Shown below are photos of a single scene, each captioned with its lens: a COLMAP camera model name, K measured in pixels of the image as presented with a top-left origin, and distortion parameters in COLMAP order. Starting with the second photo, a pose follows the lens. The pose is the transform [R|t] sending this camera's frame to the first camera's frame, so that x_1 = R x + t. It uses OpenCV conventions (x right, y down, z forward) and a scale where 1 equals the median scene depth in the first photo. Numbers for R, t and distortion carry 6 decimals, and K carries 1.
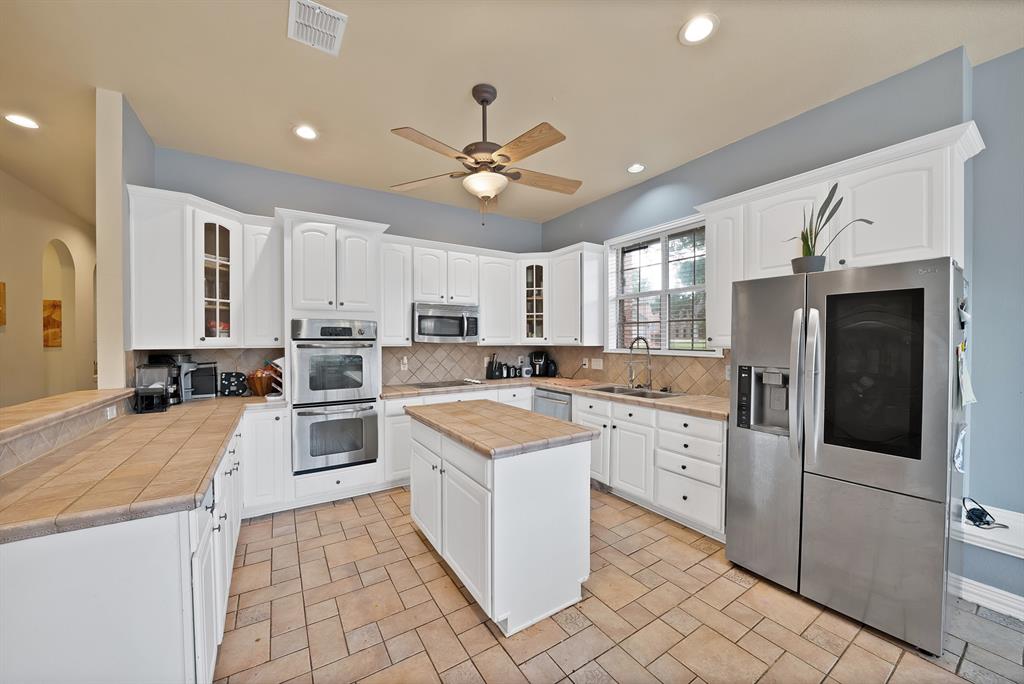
lens RADIAL K [[369.7, 0, 517.4], [0, 369.7, 346.2], [0, 0, 1]] dist [-0.023707, 0.002626]
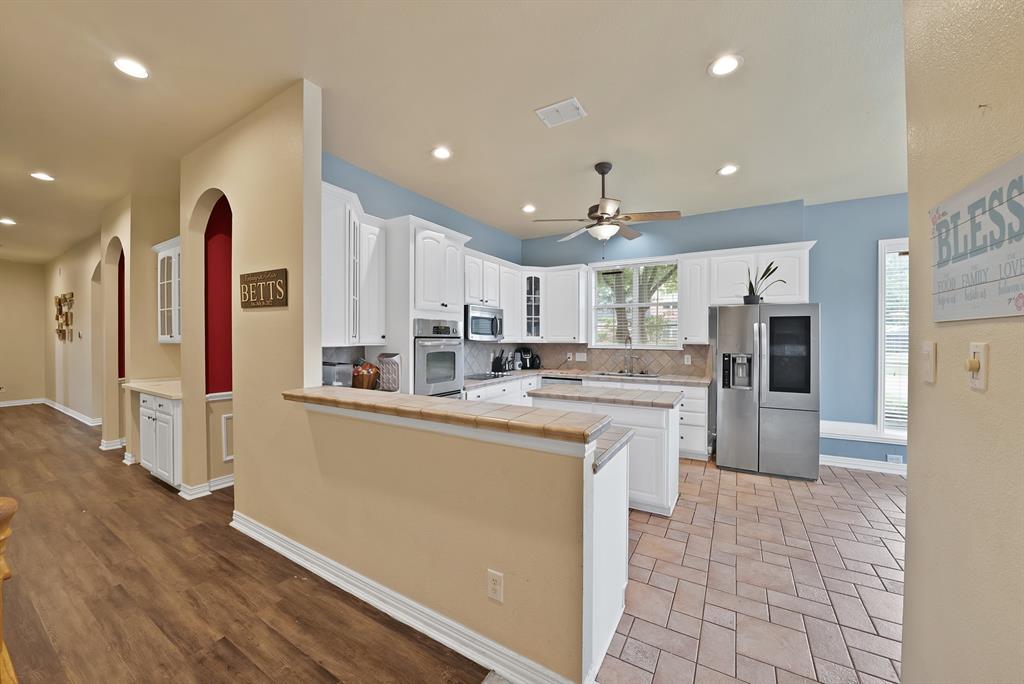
lens RADIAL K [[369.7, 0, 537.6], [0, 369.7, 341.8], [0, 0, 1]] dist [-0.023707, 0.002626]
pose [[0.887477, -0.000430, 0.460852, -0.548861], [0.003416, 0.999978, -0.005647, 0.001461], [-0.460839, 0.006586, 0.887459, -0.088410]]
